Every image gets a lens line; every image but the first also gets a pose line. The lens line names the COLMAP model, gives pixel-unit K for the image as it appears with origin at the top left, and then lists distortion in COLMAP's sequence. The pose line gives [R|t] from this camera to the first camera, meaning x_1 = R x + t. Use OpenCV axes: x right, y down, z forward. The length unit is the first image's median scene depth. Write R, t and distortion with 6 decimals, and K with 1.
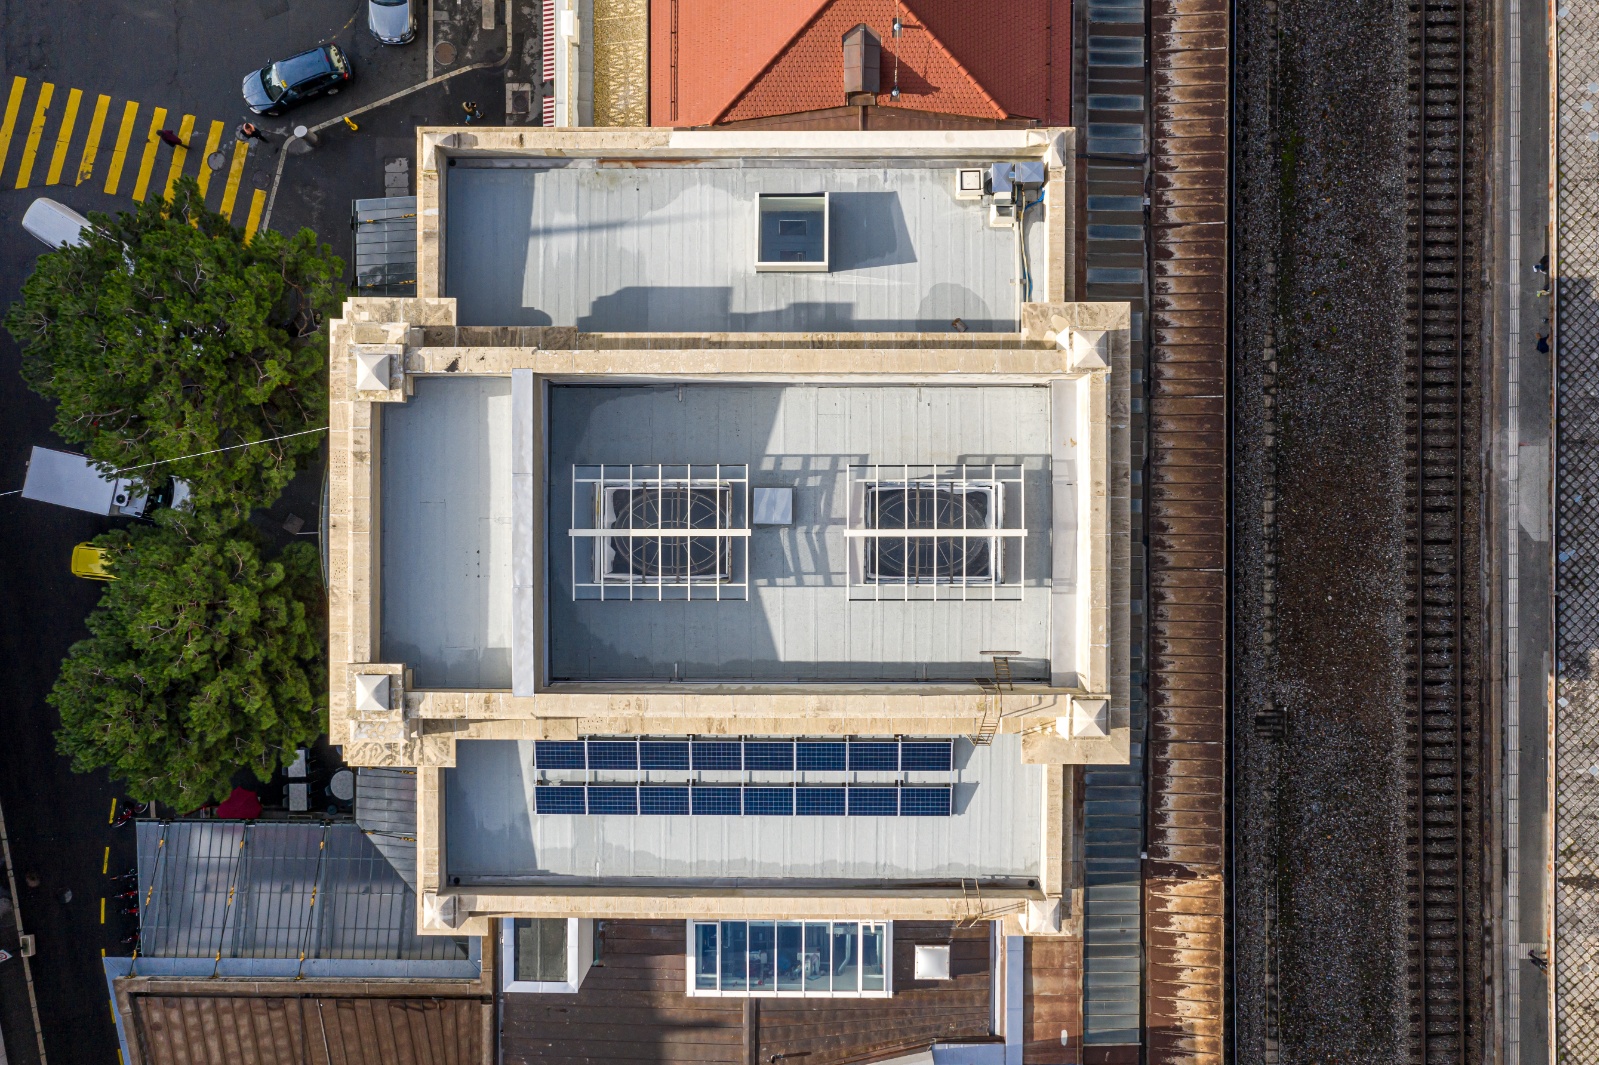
lens RADIAL K [[1254.2, 0, 804.5], [0, 1254.2, 516.7], [0, 0, 1]] dist [-0.012827, 0.040566]
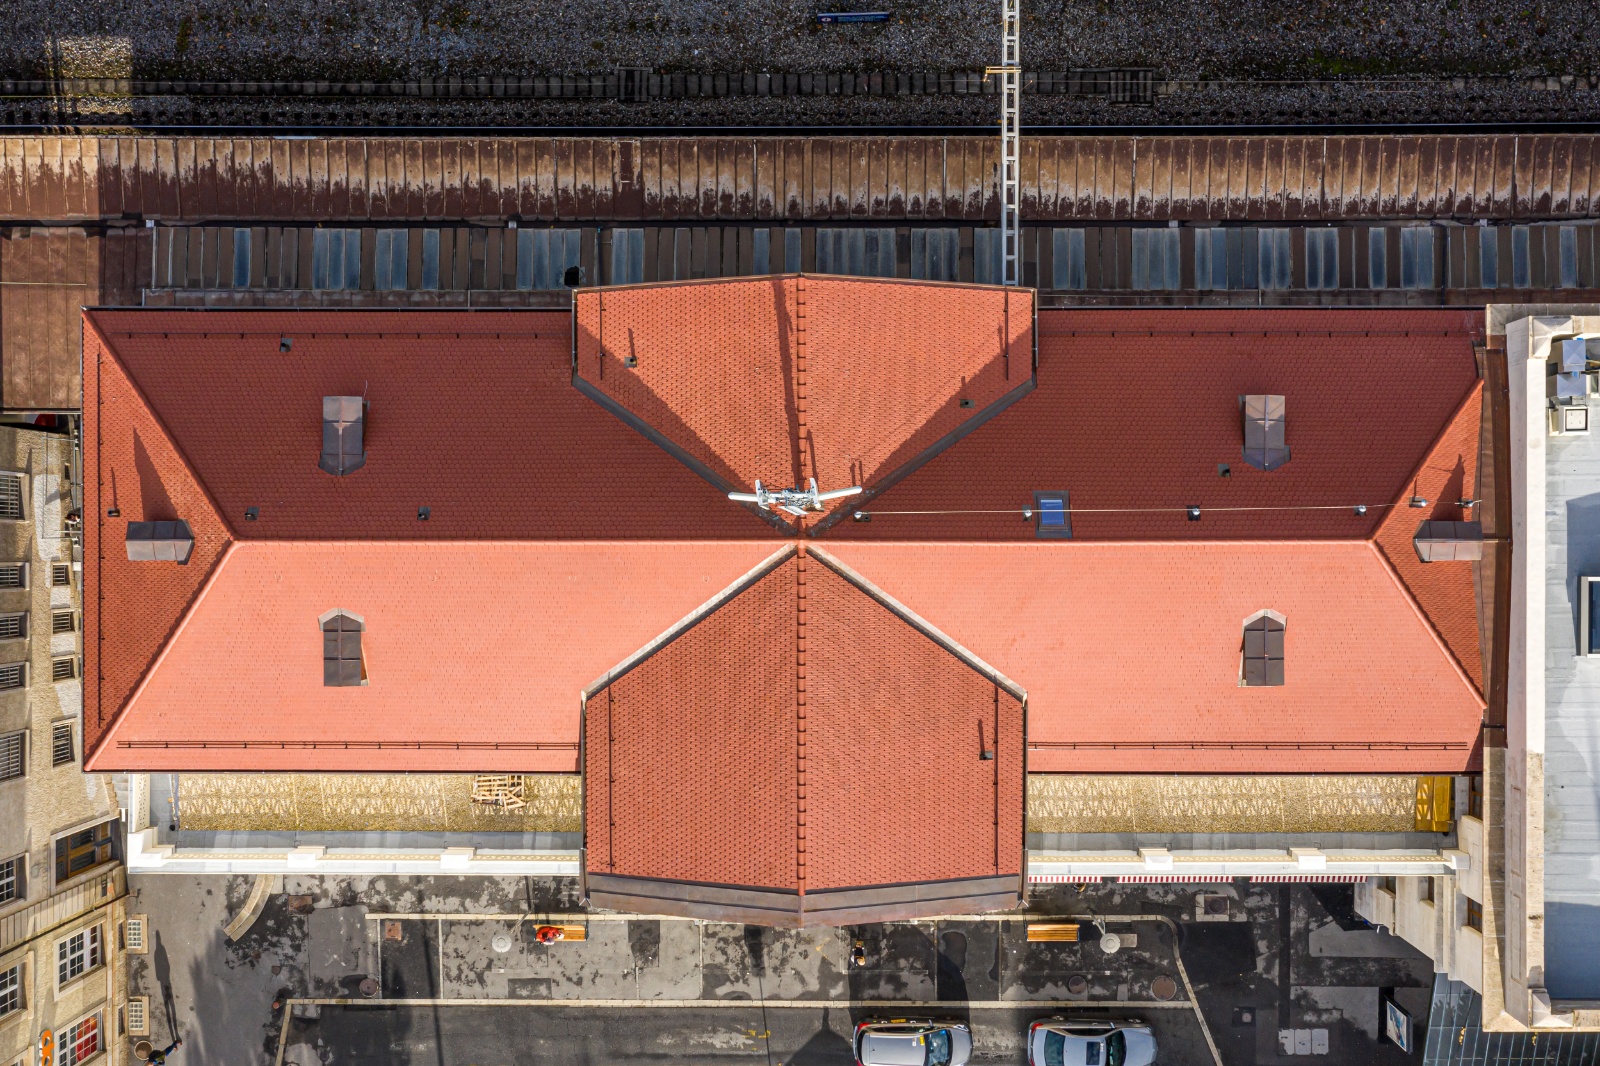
lens RADIAL K [[1341.8, 0, 810.5], [0, 1341.8, 549.4], [0, 0, 1]] dist [-0.006400, 0.026422]
pose [[-0.005567, -0.999960, 0.007066, 0.032224], [0.999956, -0.005620, -0.007446, -0.738173], [0.007486, 0.007025, 0.999947, 0.023915]]
